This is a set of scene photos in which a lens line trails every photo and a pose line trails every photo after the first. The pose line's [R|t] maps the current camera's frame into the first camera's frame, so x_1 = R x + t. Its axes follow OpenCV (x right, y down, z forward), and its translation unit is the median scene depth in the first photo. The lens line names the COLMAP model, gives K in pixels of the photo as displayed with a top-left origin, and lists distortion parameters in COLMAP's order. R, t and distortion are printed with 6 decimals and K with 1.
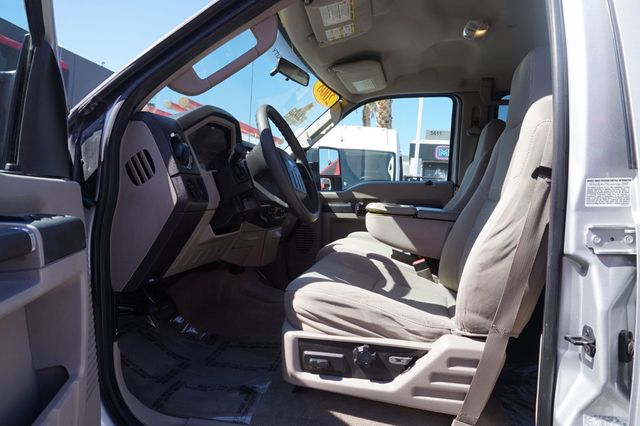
lens RADIAL K [[432.1, 0, 320.0], [0, 432.1, 213.0], [0, 0, 1]] dist [-0.018932, 0.003754]
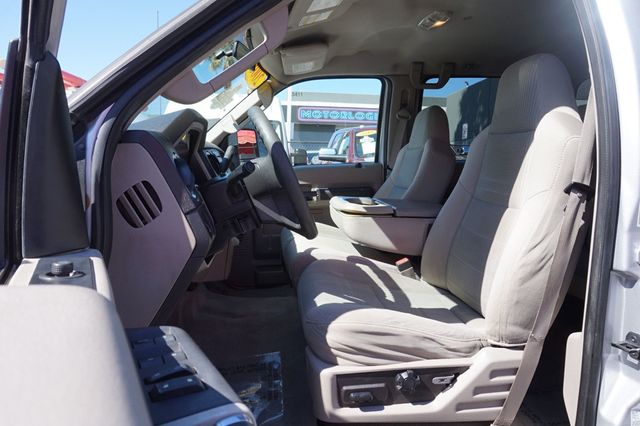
lens RADIAL K [[432.1, 0, 320.0], [0, 432.1, 213.0], [0, 0, 1]] dist [-0.018932, 0.003754]
pose [[0.949062, -0.080188, 0.304715, -0.341424], [0.052757, 0.993863, 0.097224, -0.145561], [-0.310642, -0.076195, 0.947468, 0.172107]]
